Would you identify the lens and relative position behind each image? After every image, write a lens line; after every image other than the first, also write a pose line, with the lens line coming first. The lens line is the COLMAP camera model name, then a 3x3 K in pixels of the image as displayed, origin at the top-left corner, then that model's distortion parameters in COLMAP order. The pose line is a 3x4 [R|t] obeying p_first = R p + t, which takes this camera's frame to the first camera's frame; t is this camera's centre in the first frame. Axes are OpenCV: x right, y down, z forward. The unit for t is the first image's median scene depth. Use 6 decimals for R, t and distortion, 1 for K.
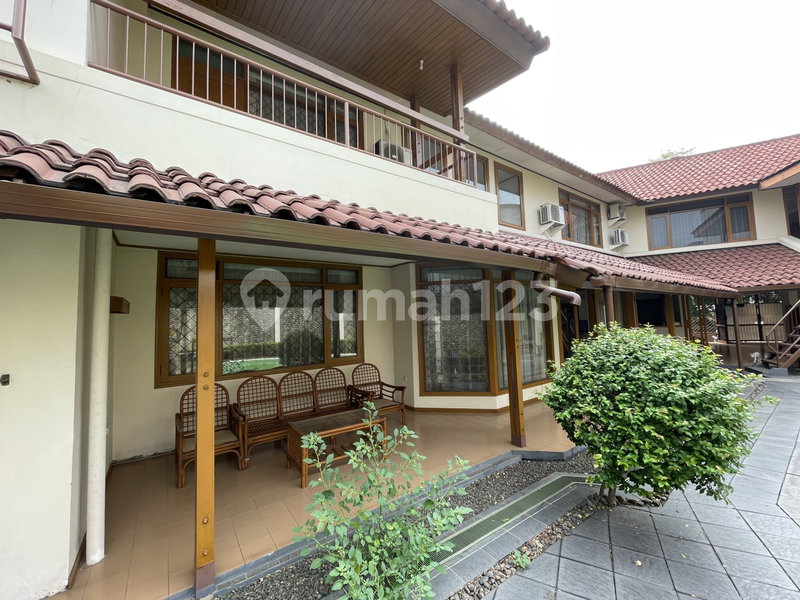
lens RADIAL K [[323.8, 0, 400.0], [0, 323.8, 300.0], [0, 0, 1]] dist [-0.002084, -0.000845]
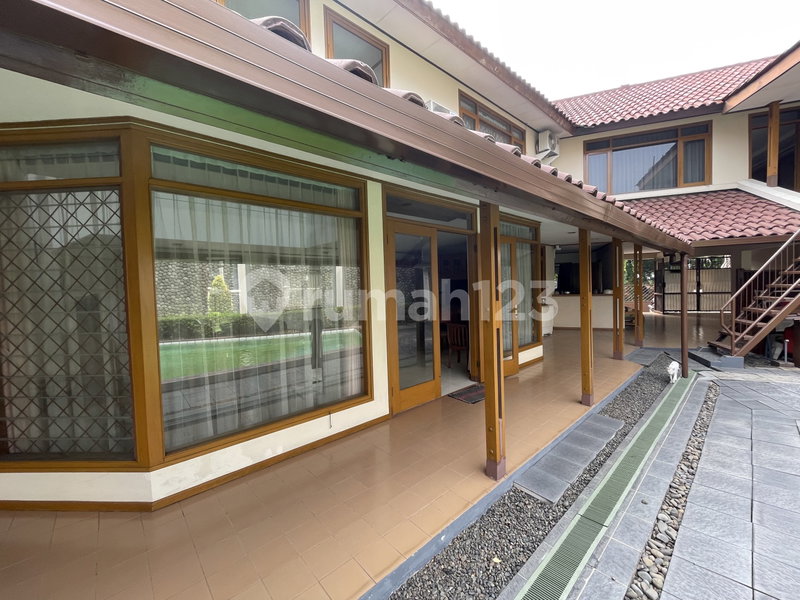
lens RADIAL K [[323.8, 0, 400.0], [0, 323.8, 300.0], [0, 0, 1]] dist [-0.002084, -0.000845]
pose [[0.993869, -0.001334, 0.110555, 0.271751], [-0.009799, 0.994929, 0.100101, 0.019716], [-0.110128, -0.100571, 0.988816, 0.283831]]
